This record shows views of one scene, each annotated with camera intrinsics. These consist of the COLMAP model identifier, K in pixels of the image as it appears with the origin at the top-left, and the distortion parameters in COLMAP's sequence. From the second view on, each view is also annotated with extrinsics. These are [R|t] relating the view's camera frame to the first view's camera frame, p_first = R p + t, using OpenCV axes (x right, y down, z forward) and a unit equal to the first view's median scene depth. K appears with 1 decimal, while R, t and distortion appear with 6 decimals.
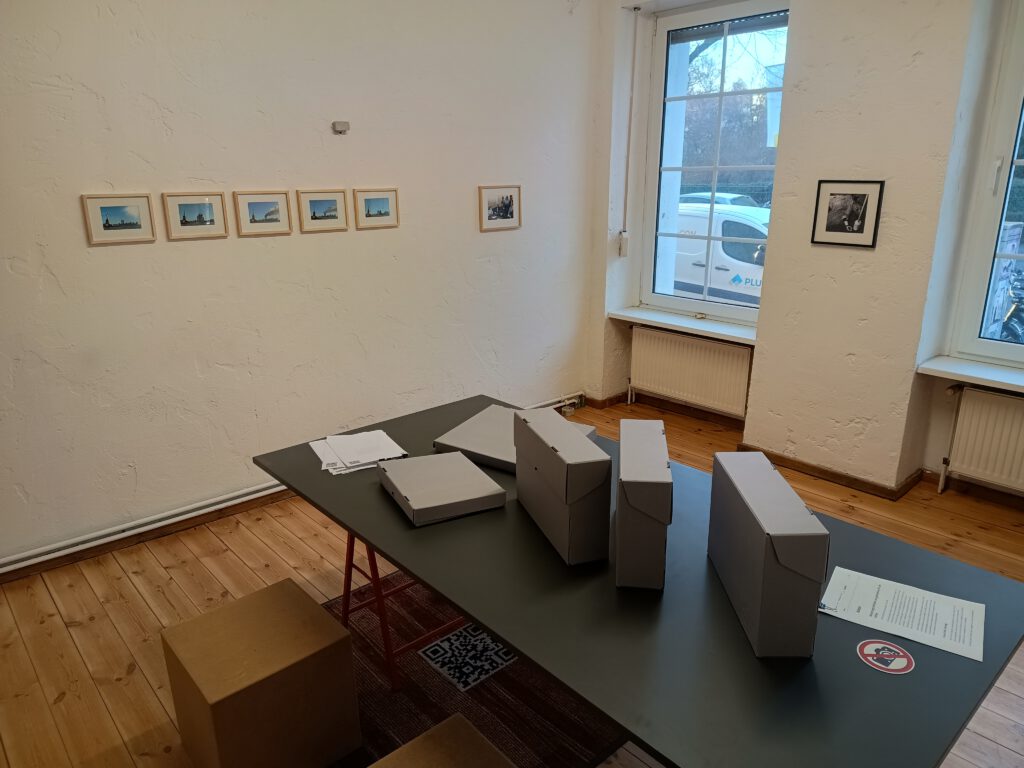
lens RADIAL K [[702.6, 0, 517.2], [0, 702.6, 389.6], [0, 0, 1]] dist [0.022398, -0.033852]
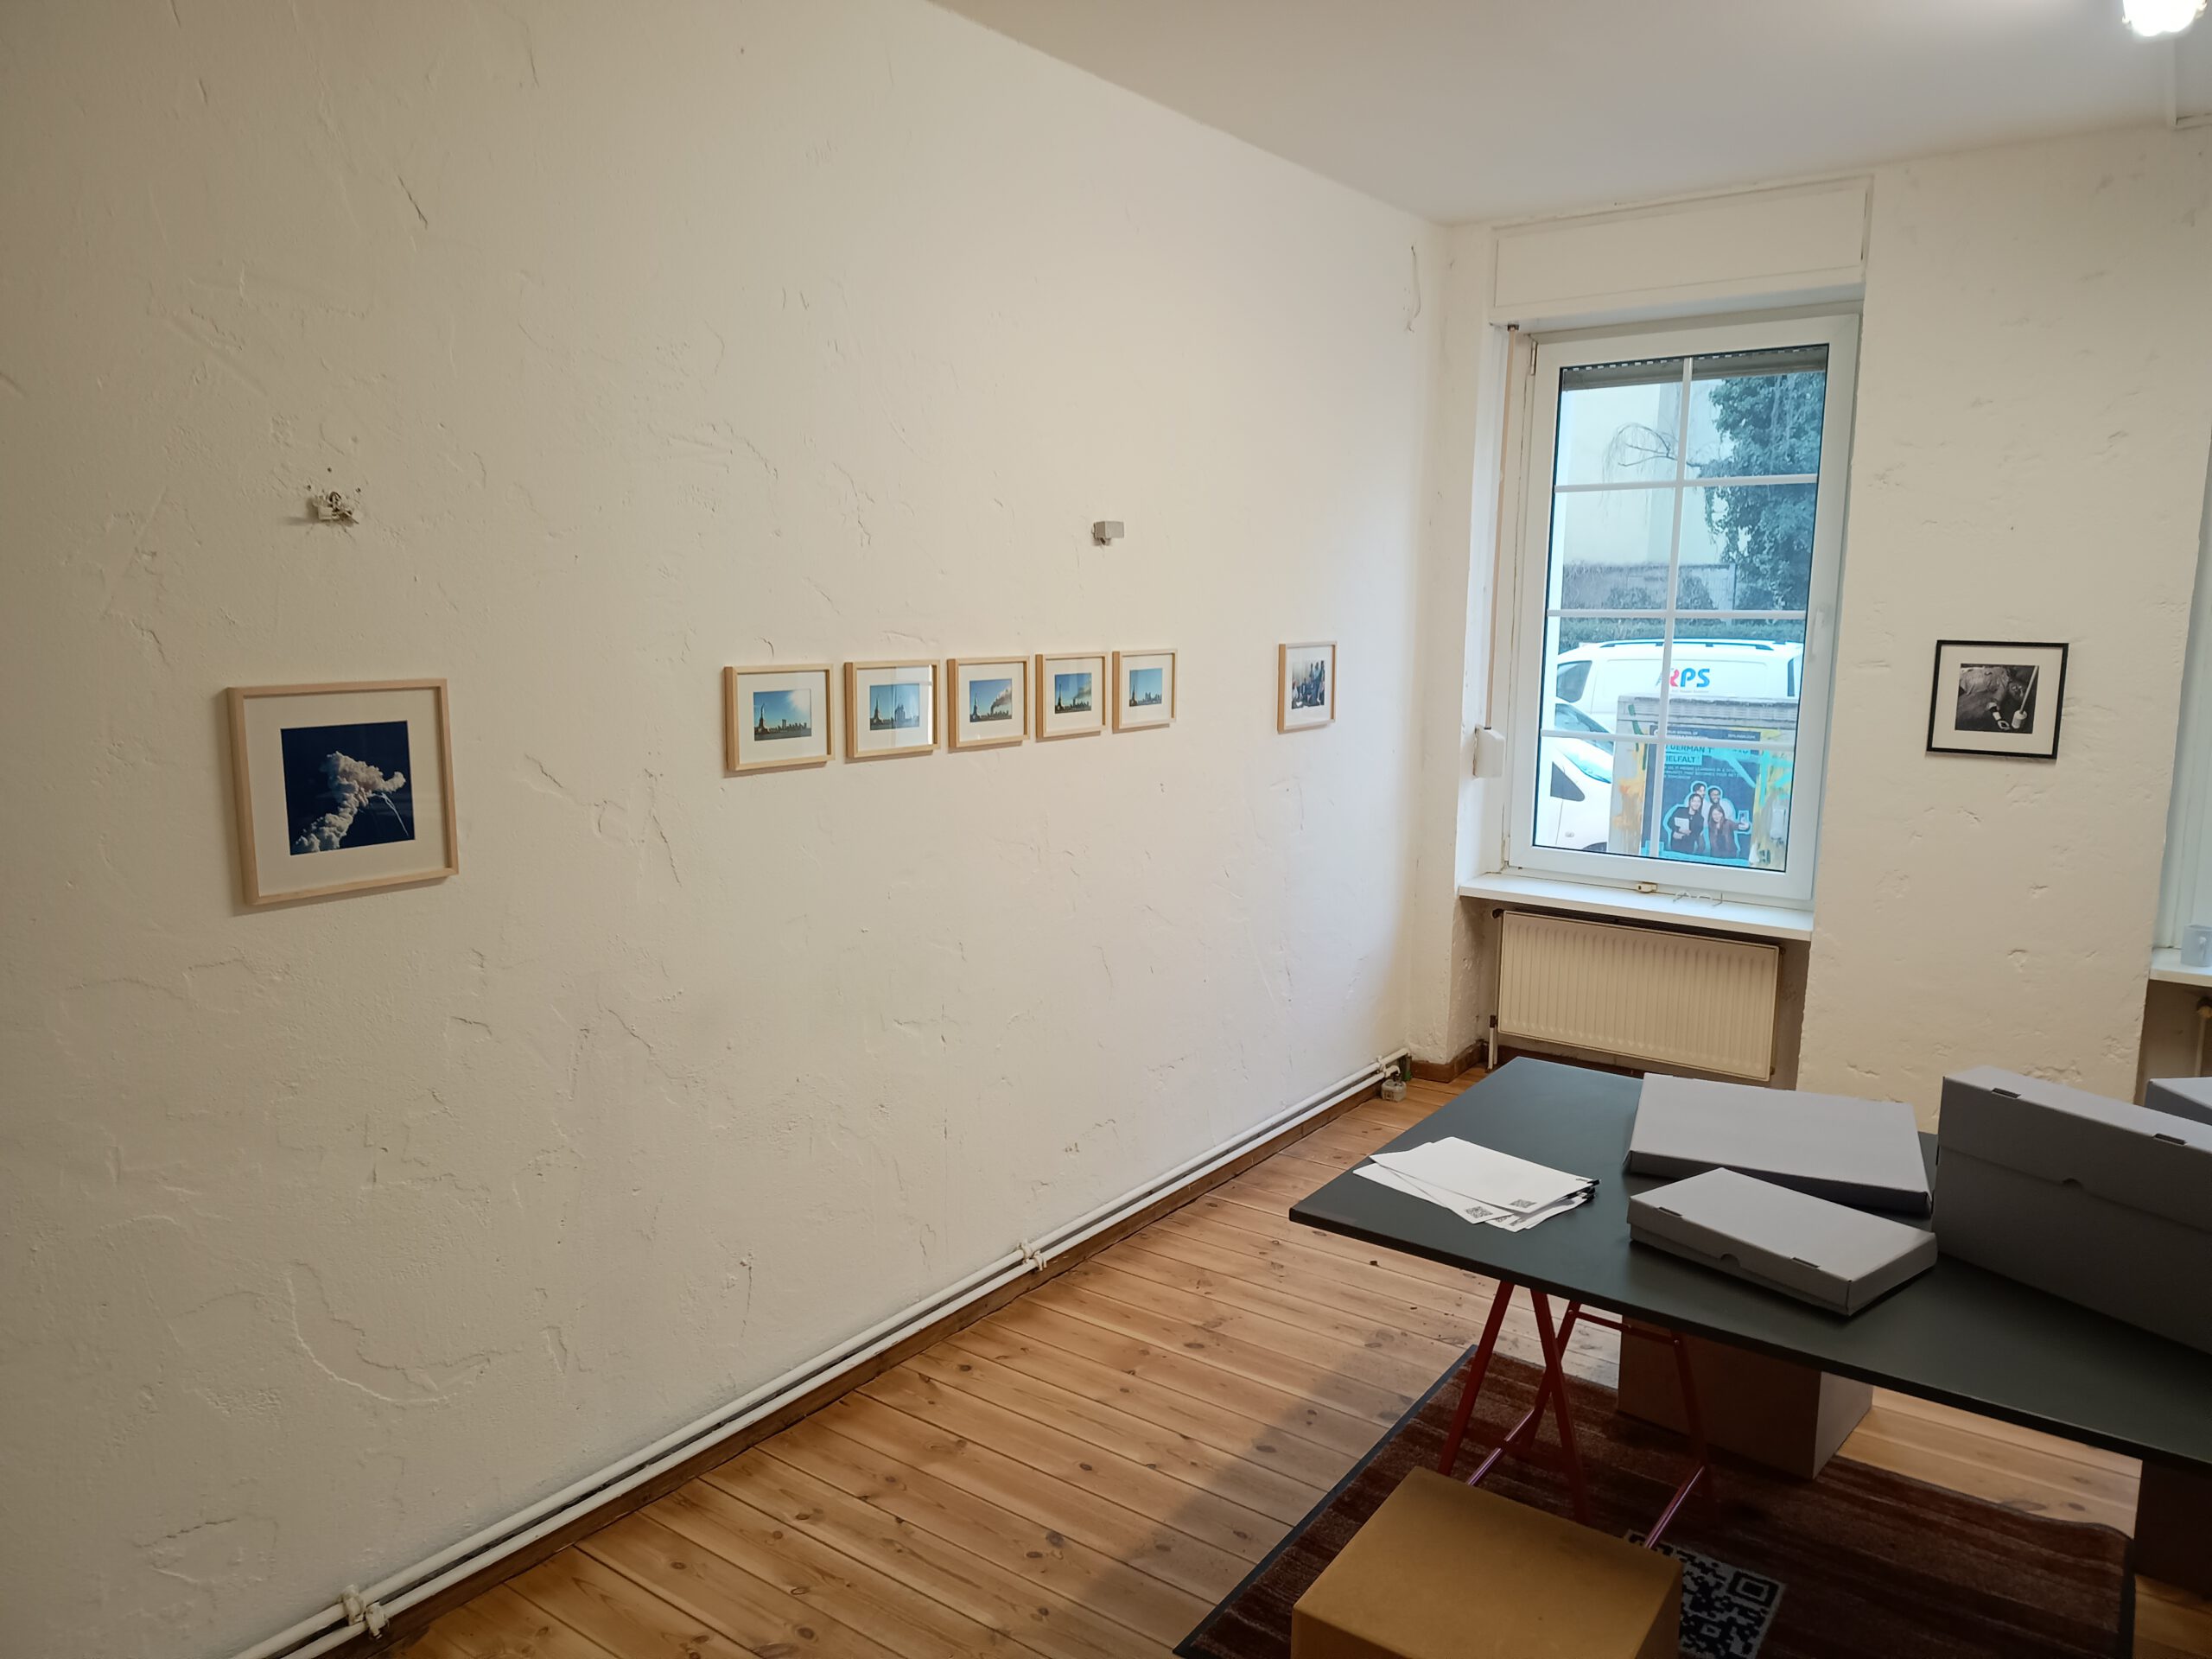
lens RADIAL K [[1517.8, 0, 1109.5], [0, 1517.8, 815.2], [0, 0, 1]] dist [0.022398, -0.033852]
pose [[0.977263, -0.017876, 0.211276, -0.469231], [0.050428, 0.987443, -0.149711, -0.013400], [-0.205947, 0.156961, 0.965893, -0.006388]]
